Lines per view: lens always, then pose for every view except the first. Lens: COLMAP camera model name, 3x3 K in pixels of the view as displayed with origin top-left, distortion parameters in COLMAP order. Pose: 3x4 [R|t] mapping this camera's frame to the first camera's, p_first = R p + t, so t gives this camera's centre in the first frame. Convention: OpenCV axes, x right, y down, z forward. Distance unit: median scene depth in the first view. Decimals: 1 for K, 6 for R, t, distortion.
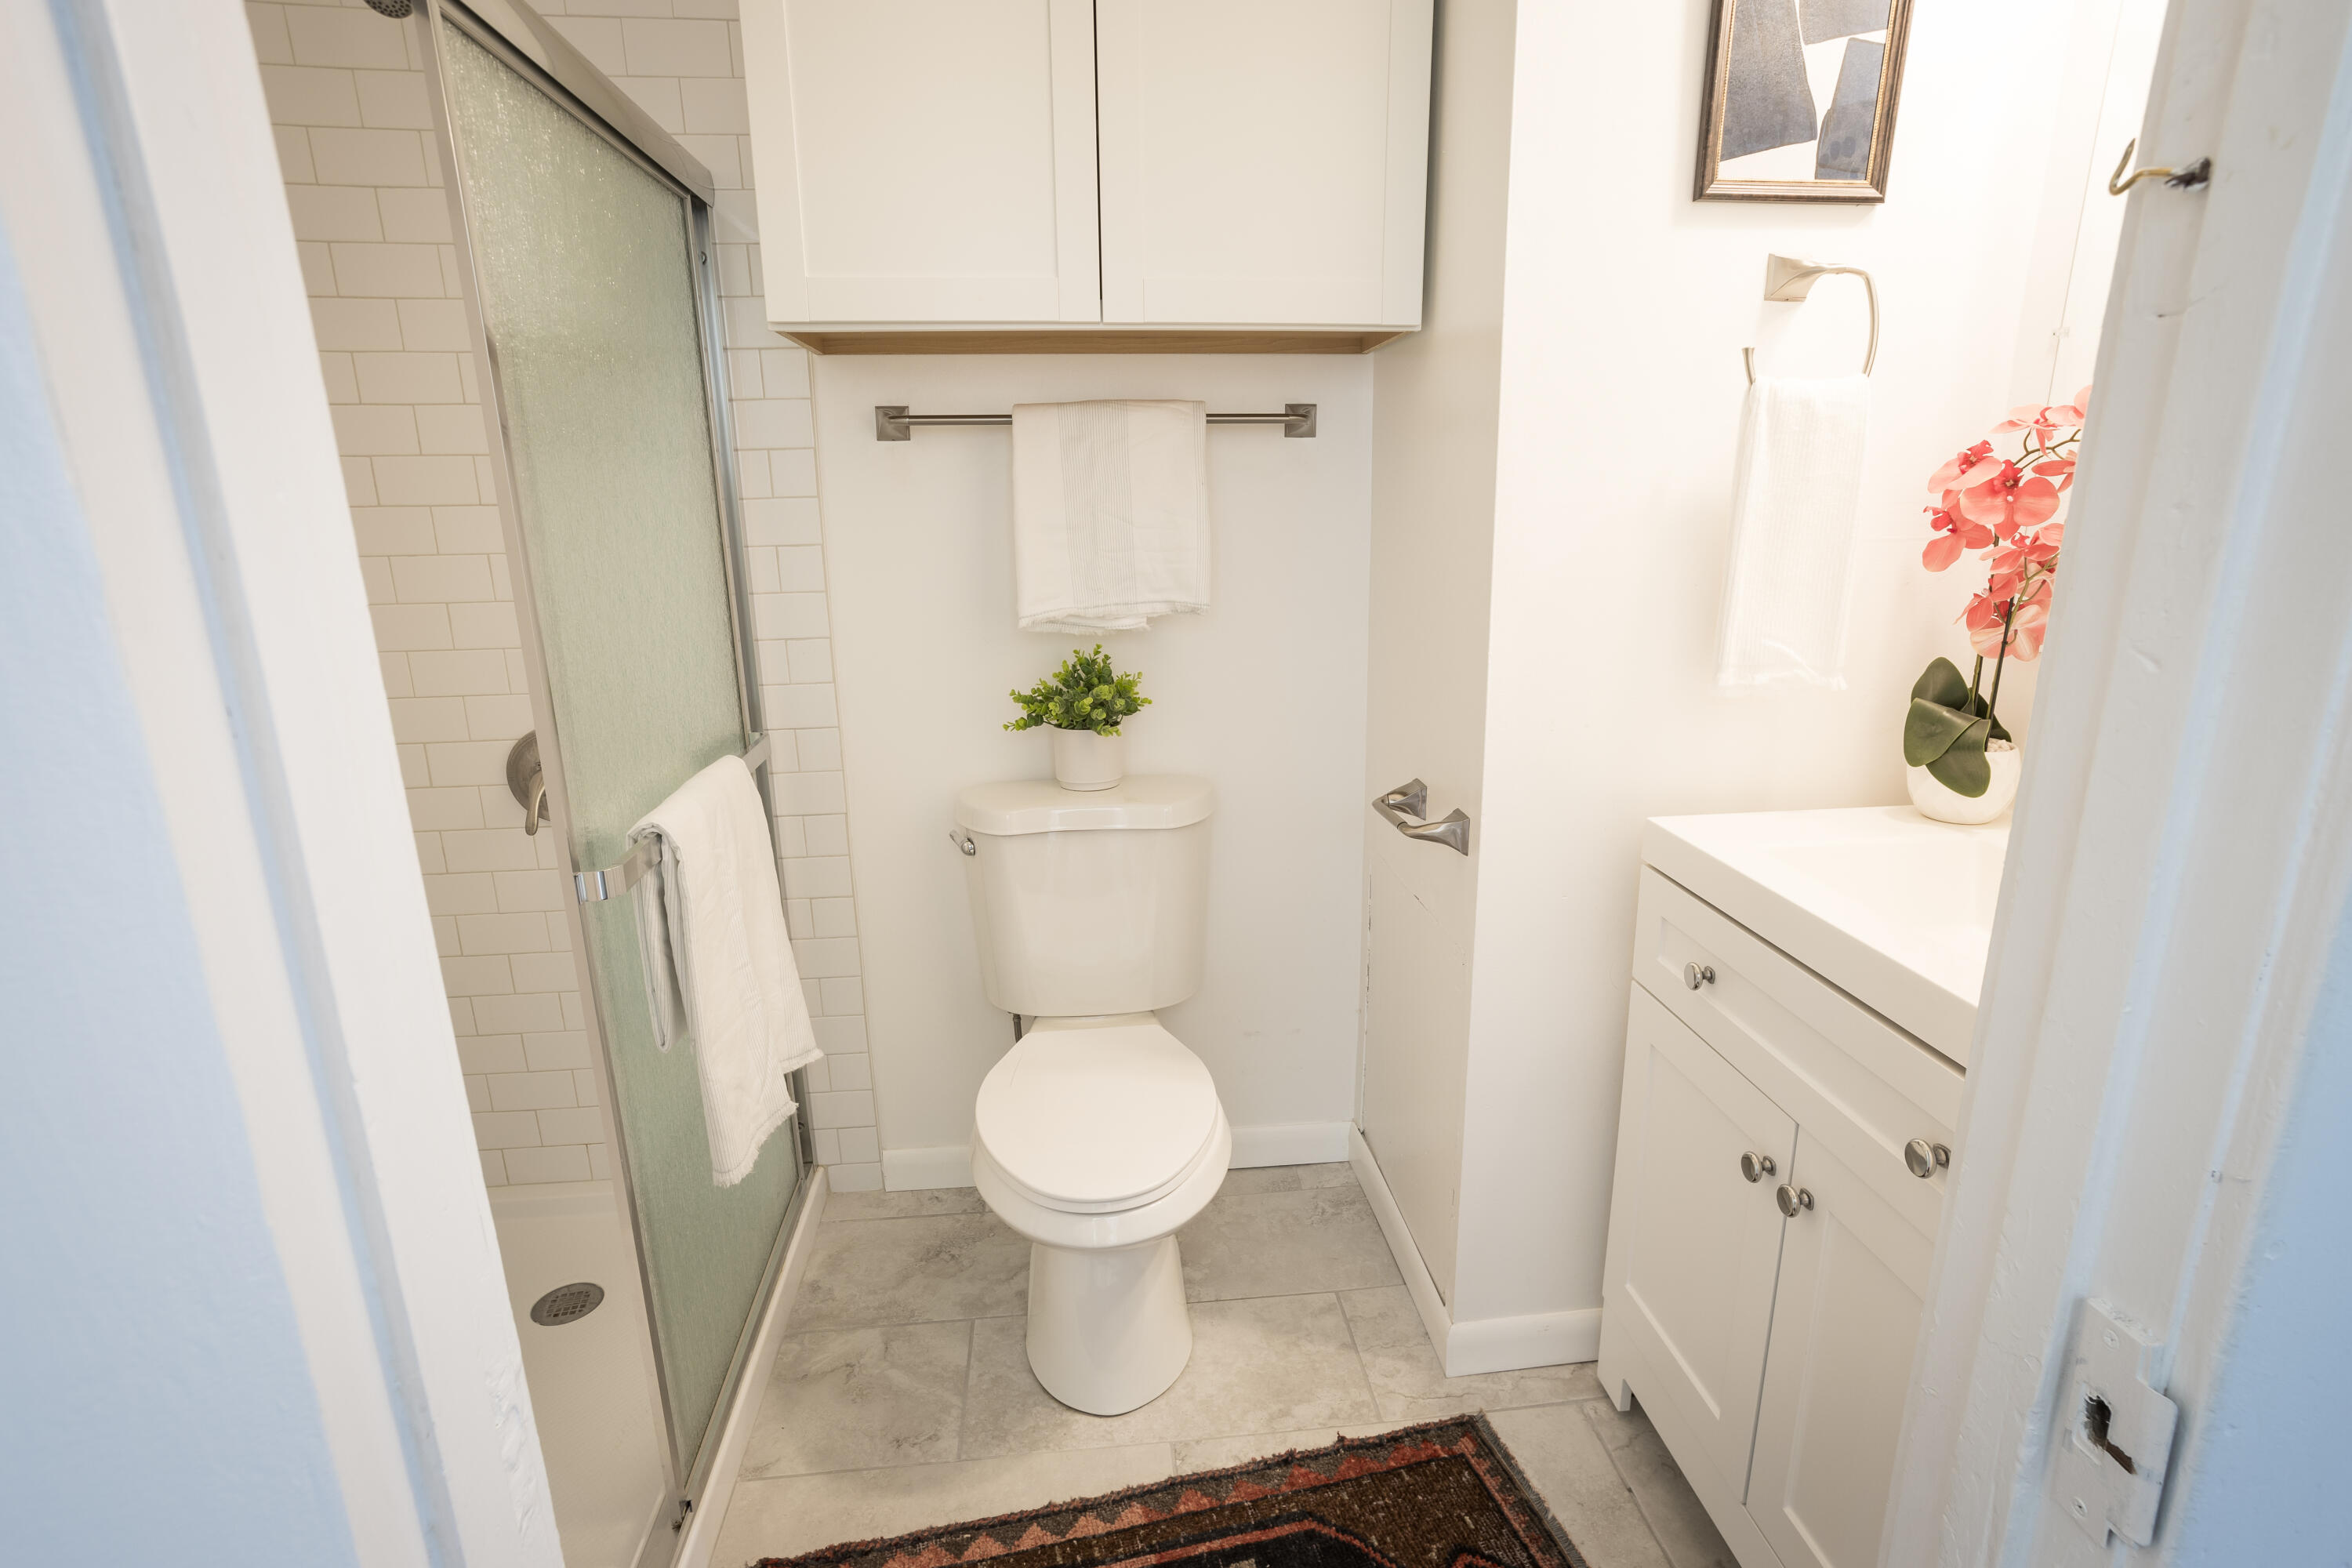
lens RADIAL K [[1211.5, 0, 1232.7], [0, 1211.5, 797.8], [0, 0, 1]] dist [-0.052101, 0.029543]
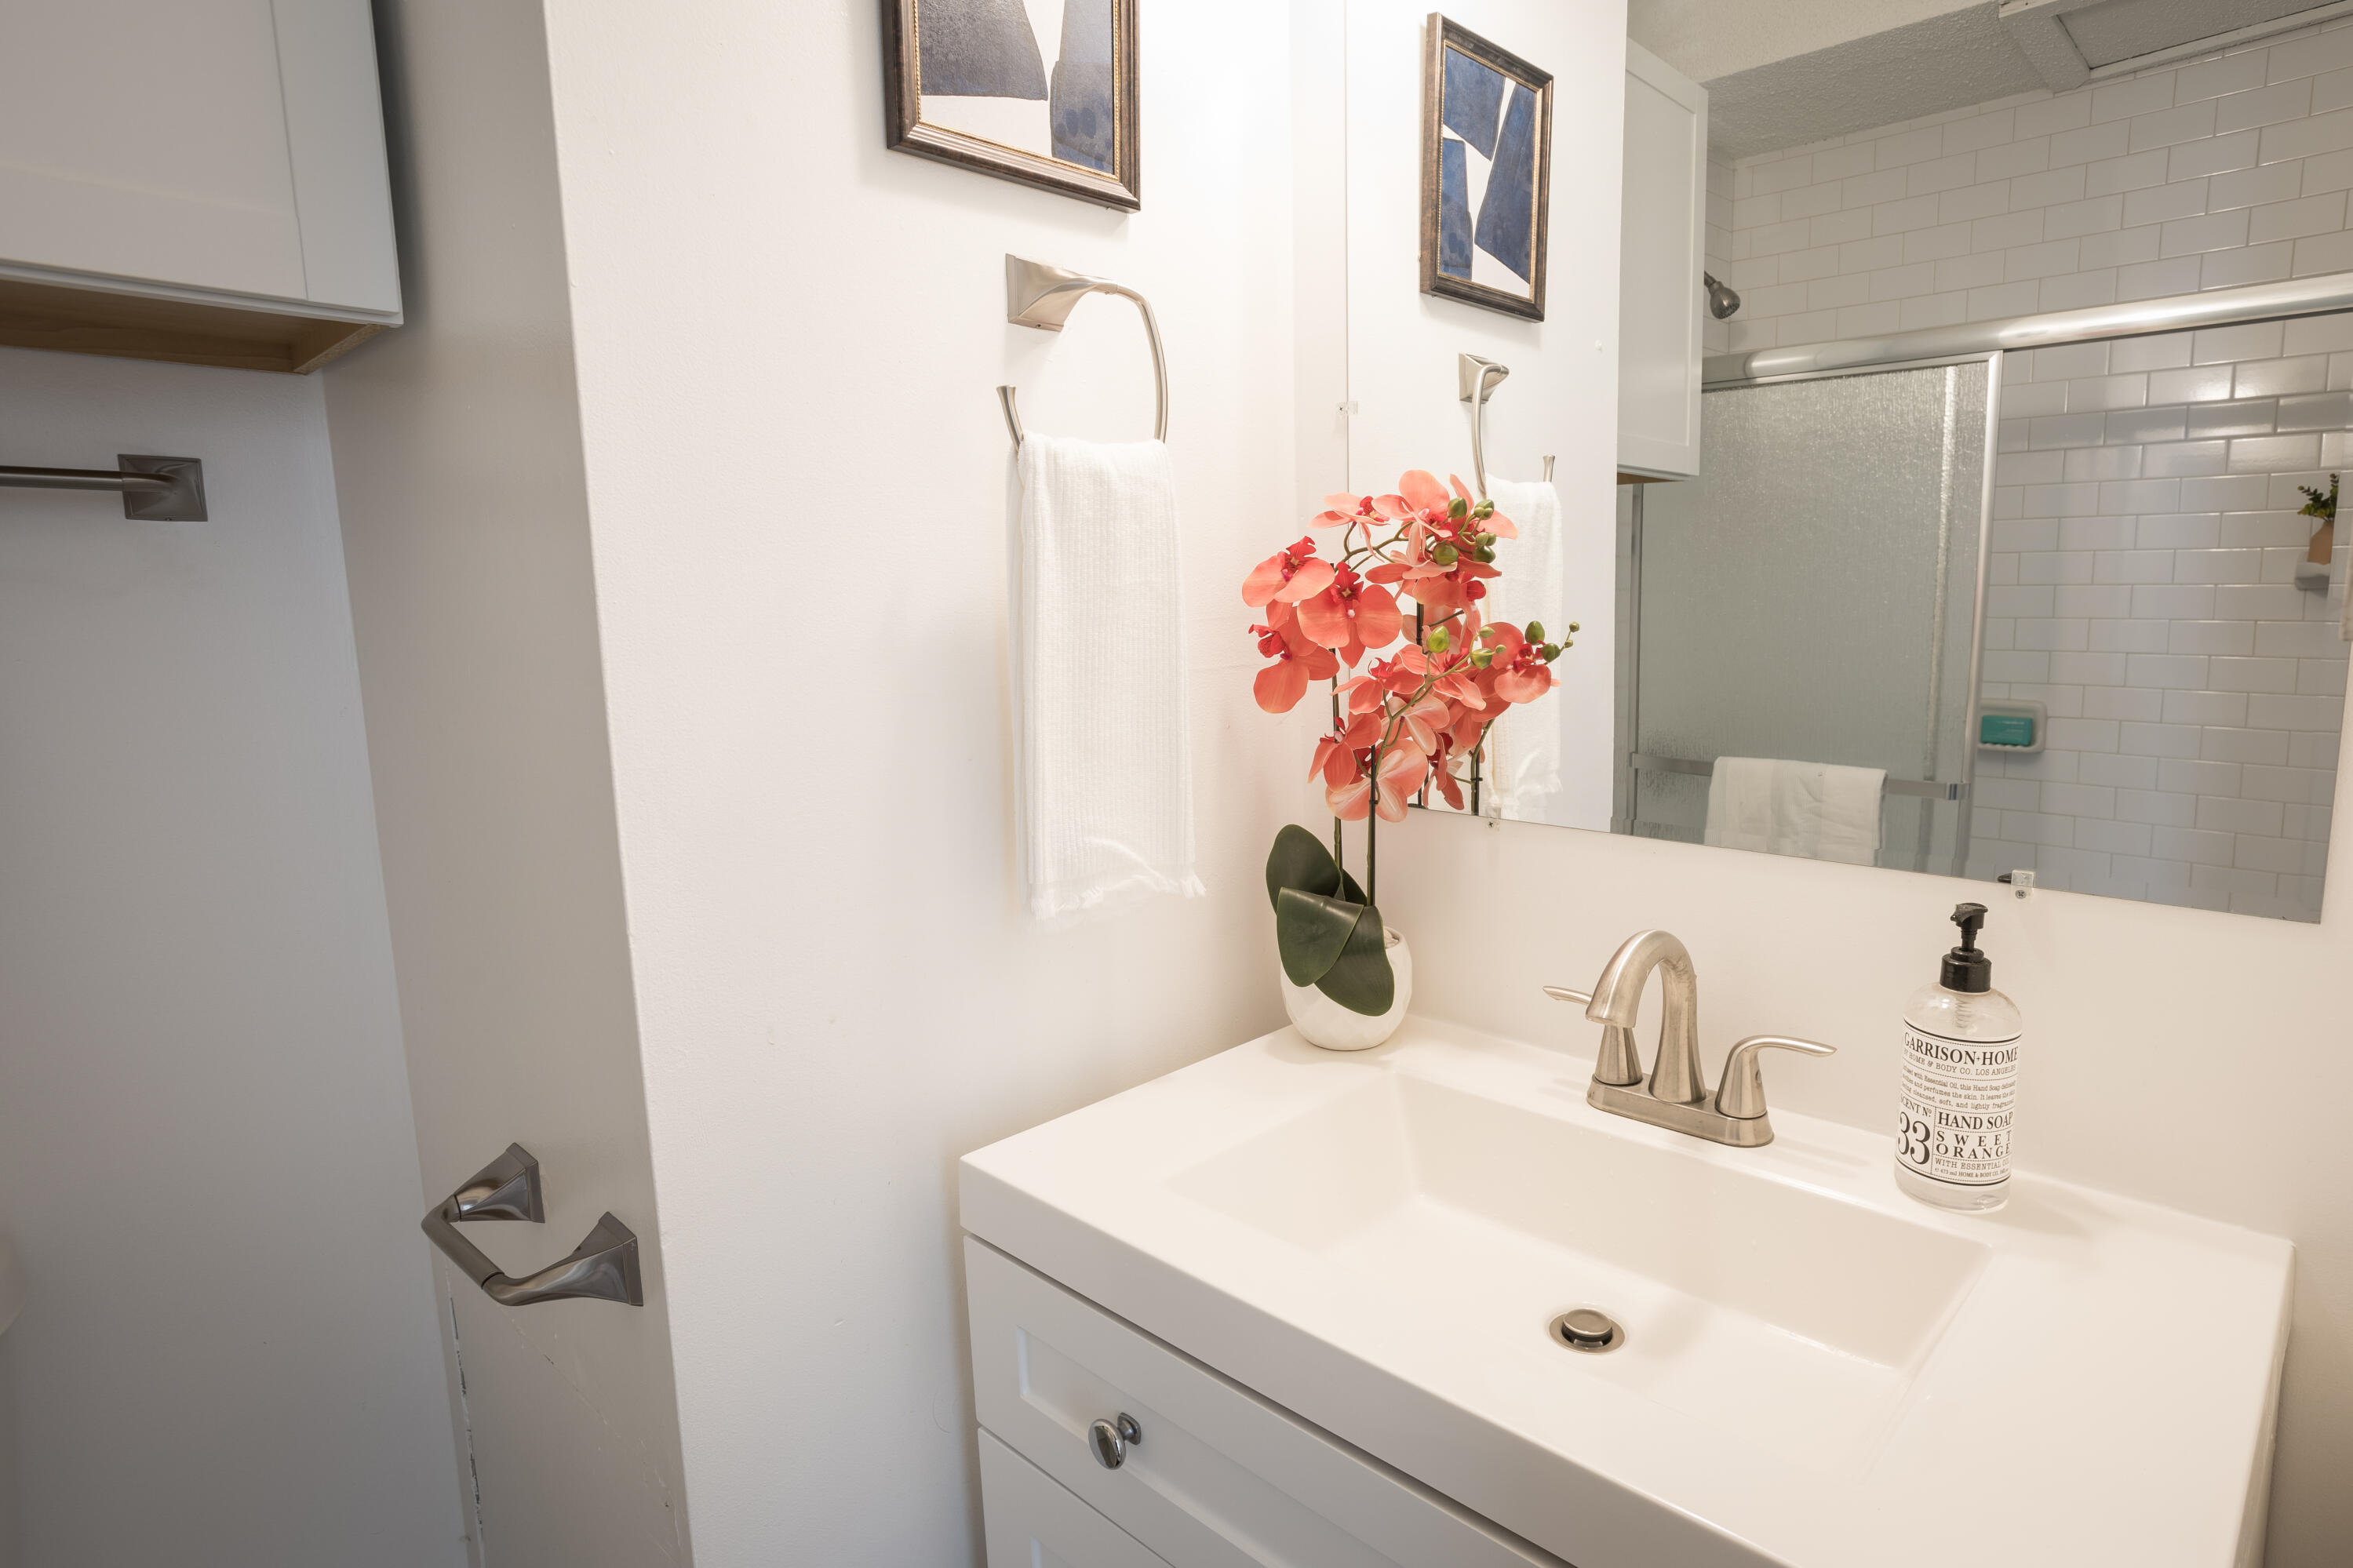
lens RADIAL K [[1211.9, 0, 1233.3], [0, 1211.9, 797.8], [0, 0, 1]] dist [-0.052101, 0.029543]
pose [[0.765873, -0.109807, 0.633546, 0.095577], [0.165526, 0.985772, -0.029243, -0.122131], [-0.621321, 0.127265, 0.773152, 0.454394]]
